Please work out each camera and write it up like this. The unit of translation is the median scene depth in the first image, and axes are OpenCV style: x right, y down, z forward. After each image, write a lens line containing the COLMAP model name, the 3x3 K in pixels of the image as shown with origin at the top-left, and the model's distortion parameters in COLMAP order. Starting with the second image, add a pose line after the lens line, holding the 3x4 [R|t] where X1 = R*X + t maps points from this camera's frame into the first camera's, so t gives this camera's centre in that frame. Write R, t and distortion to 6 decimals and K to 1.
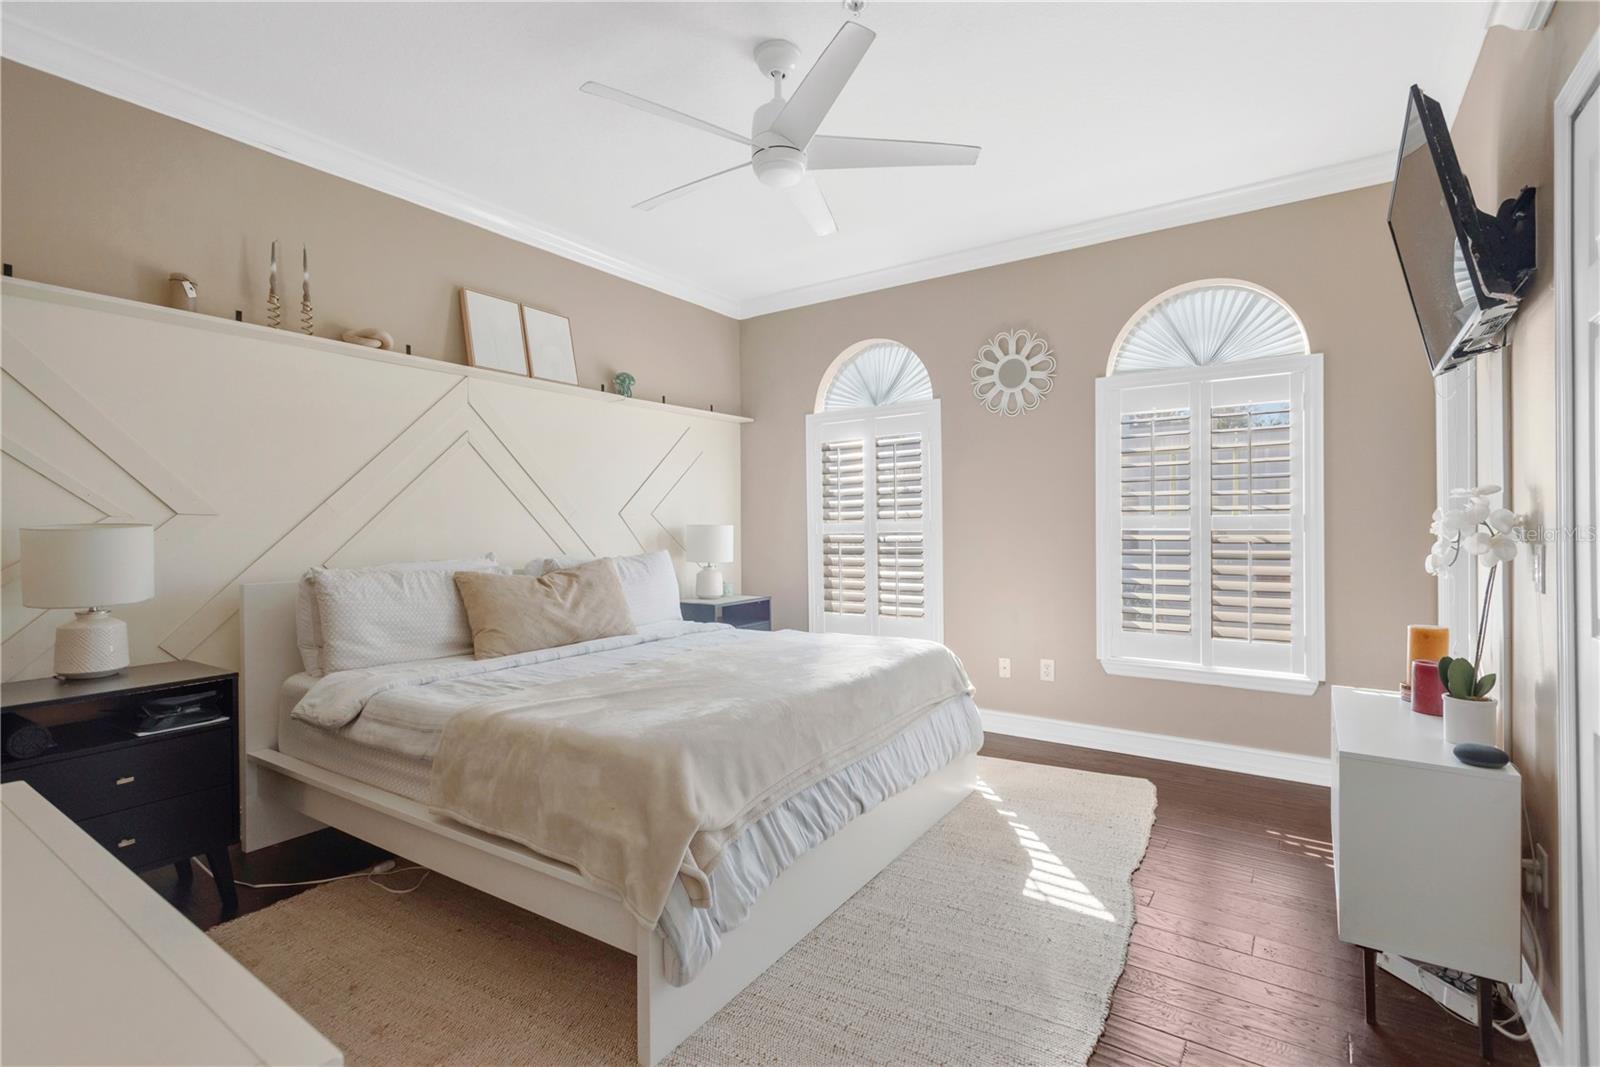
lens RADIAL K [[743.8, 0, 804.0], [0, 743.8, 530.6], [0, 0, 1]] dist [0.015865, -0.000489]
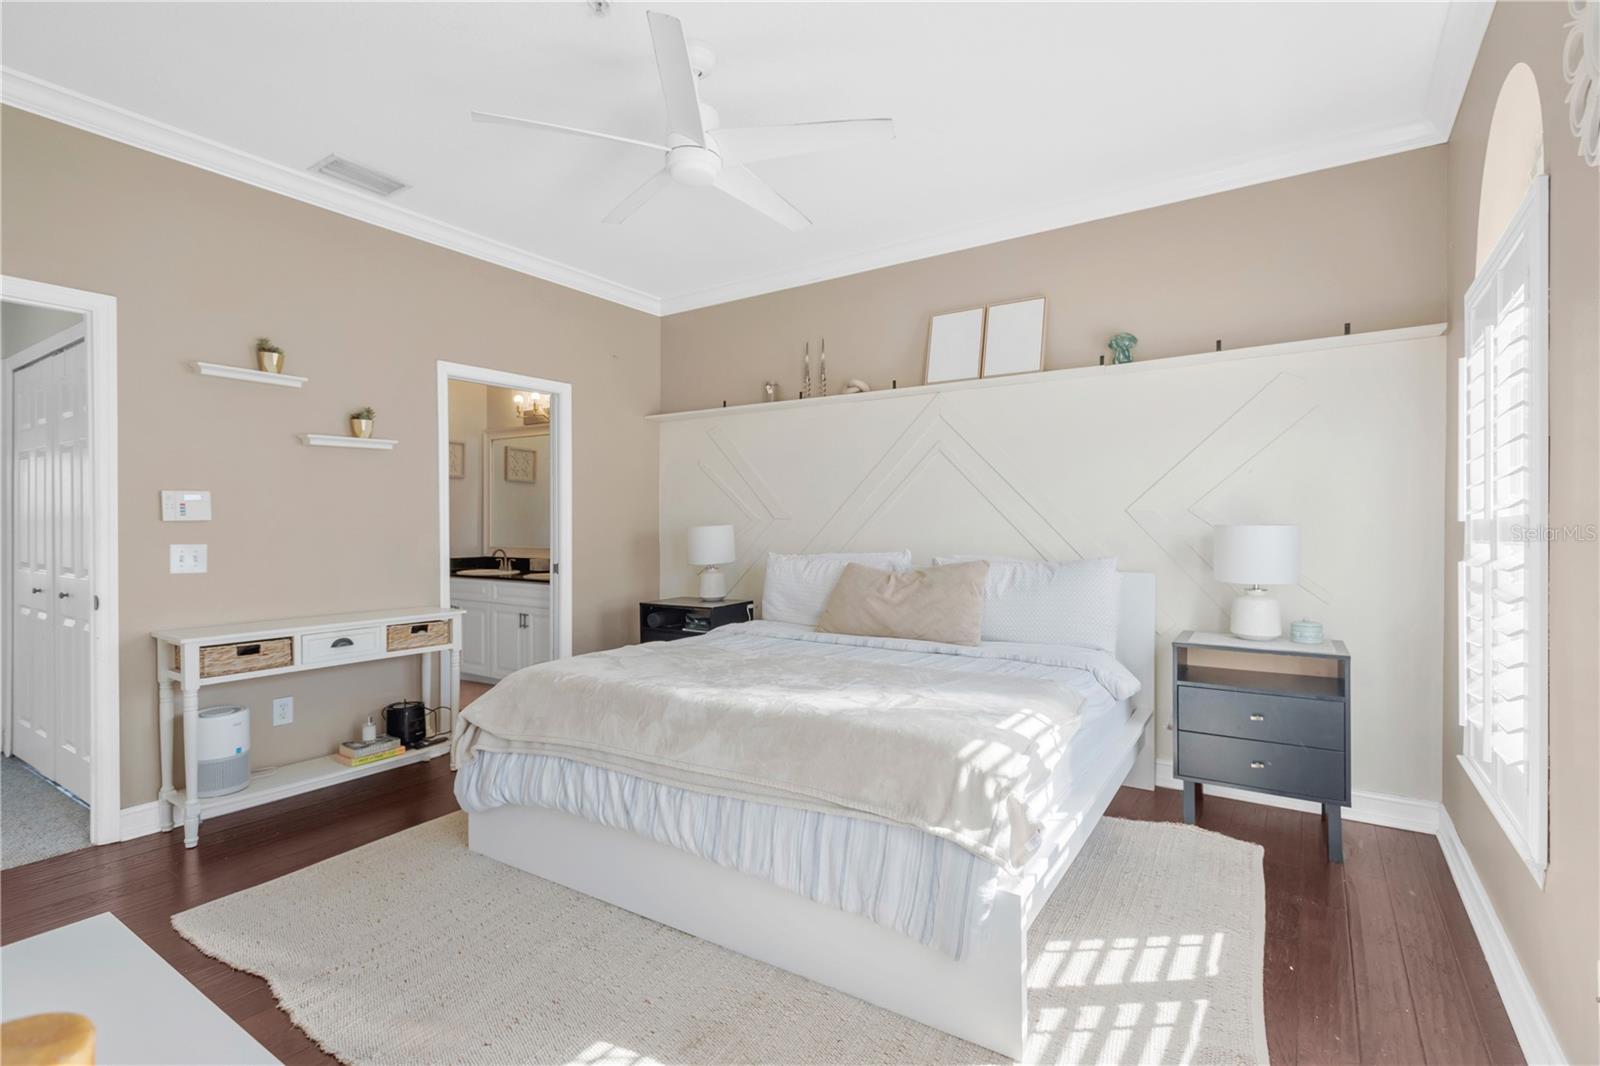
lens RADIAL K [[743.8, 0, 804.0], [0, 743.8, 530.1], [0, 0, 1]] dist [0.015865, -0.000489]
pose [[0.012406, 0.014548, -0.999817, 0.726235], [-0.003207, 0.999890, 0.014509, -0.015988], [0.999918, 0.003027, 0.012451, 0.847369]]
